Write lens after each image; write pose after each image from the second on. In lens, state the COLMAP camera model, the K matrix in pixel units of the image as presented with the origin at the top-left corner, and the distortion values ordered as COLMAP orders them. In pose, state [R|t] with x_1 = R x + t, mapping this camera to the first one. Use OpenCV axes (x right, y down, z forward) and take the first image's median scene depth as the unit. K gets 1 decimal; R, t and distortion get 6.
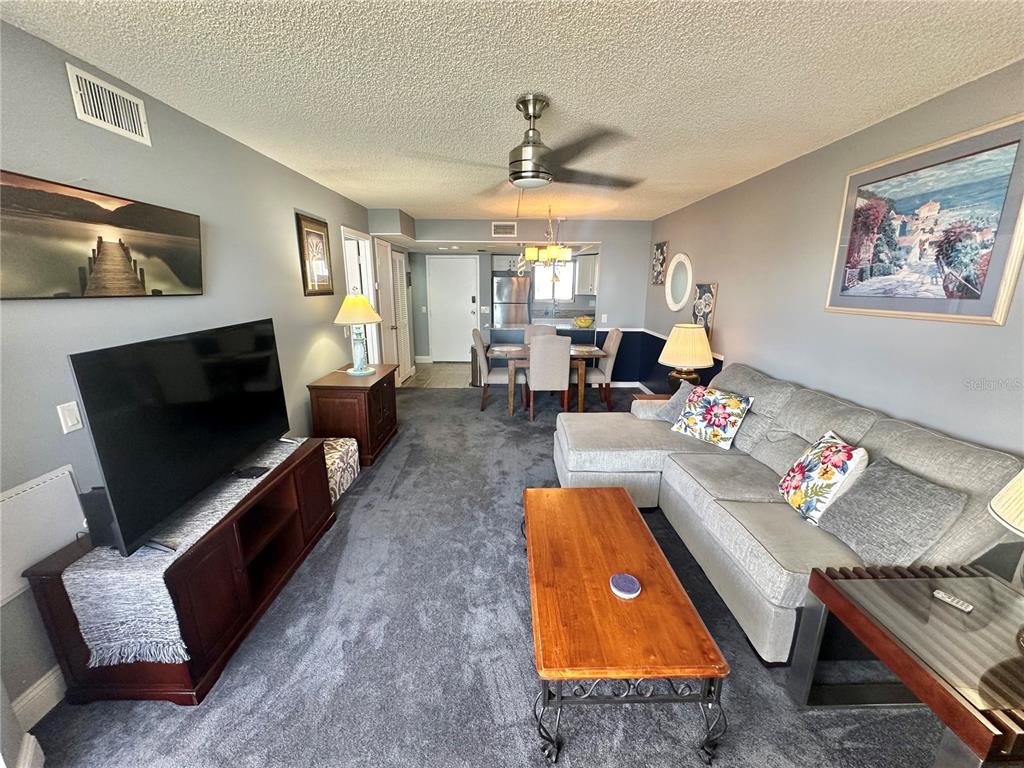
lens RADIAL K [[411.0, 0, 513.0], [0, 411.0, 384.5], [0, 0, 1]] dist [-0.000795, -0.000059]
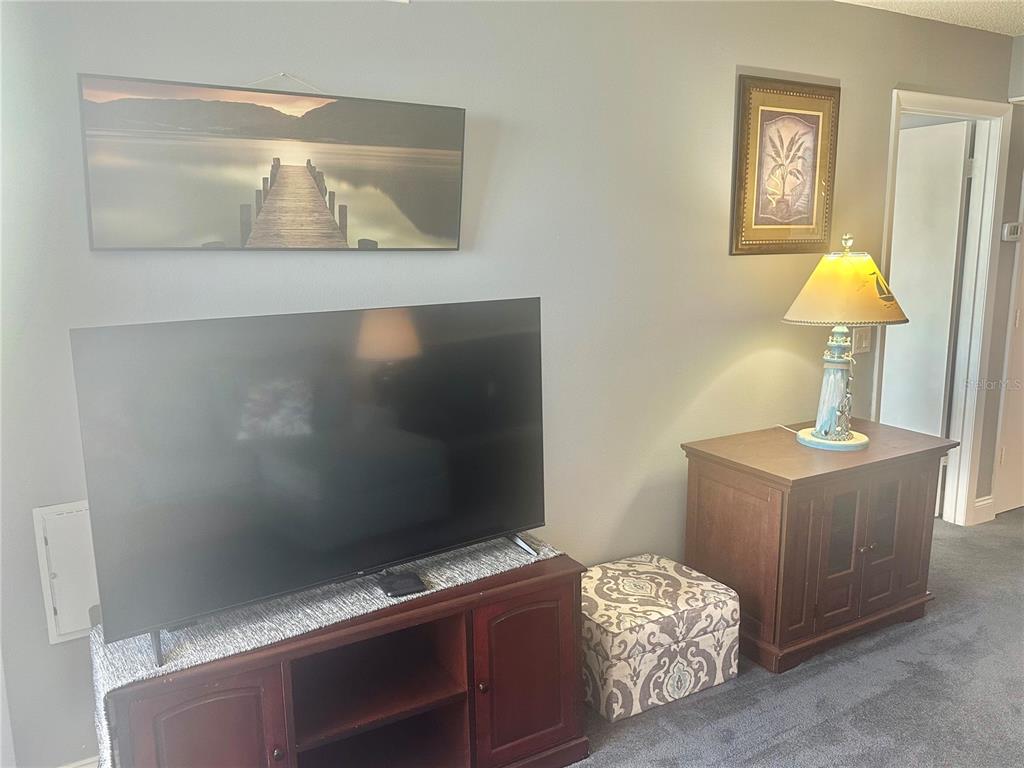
lens RADIAL K [[836.2, 0, 511.4], [0, 836.2, 392.5], [0, 0, 1]] dist [0.052696, -0.016457]
pose [[0.514046, 0.134485, -0.847154, 0.301838], [-0.188214, 0.981248, 0.041565, -0.092967], [0.836858, 0.138080, 0.529719, 0.510453]]
